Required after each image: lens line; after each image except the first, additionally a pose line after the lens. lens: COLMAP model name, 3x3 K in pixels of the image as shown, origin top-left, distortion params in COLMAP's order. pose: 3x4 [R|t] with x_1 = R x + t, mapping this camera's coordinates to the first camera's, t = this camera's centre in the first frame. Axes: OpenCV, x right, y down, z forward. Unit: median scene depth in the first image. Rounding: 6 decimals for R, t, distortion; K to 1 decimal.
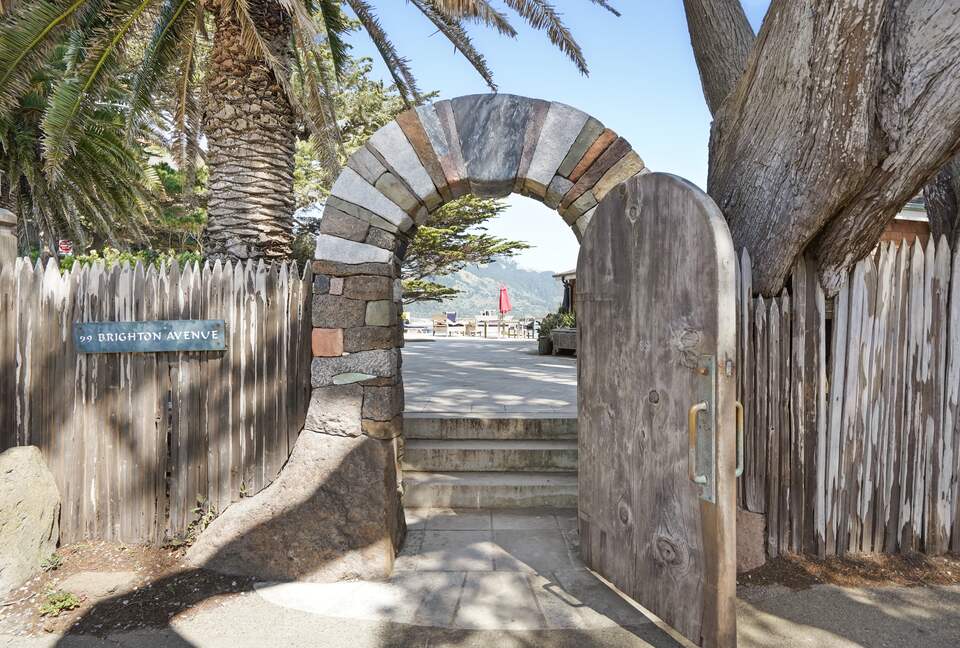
lens RADIAL K [[757.7, 0, 480.0], [0, 757.7, 324.0], [0, 0, 1]] dist [-0.003754, 0.000447]
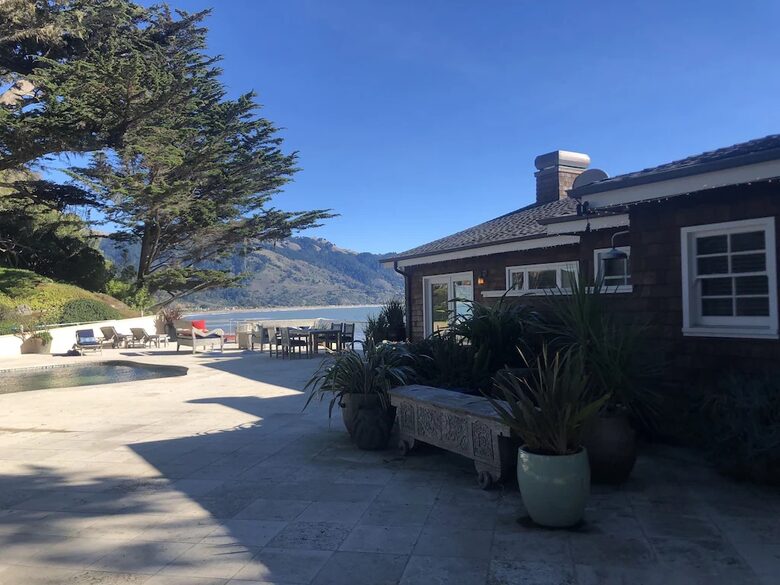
lens RADIAL K [[622.5, 0, 390.0], [0, 622.5, 292.5], [0, 0, 1]] dist [-0.179228, 0.000015]
pose [[0.991441, -0.010350, 0.130147, 0.034006], [0.011241, 0.999918, -0.006114, -0.028217], [-0.130073, 0.007524, 0.991476, 0.411671]]
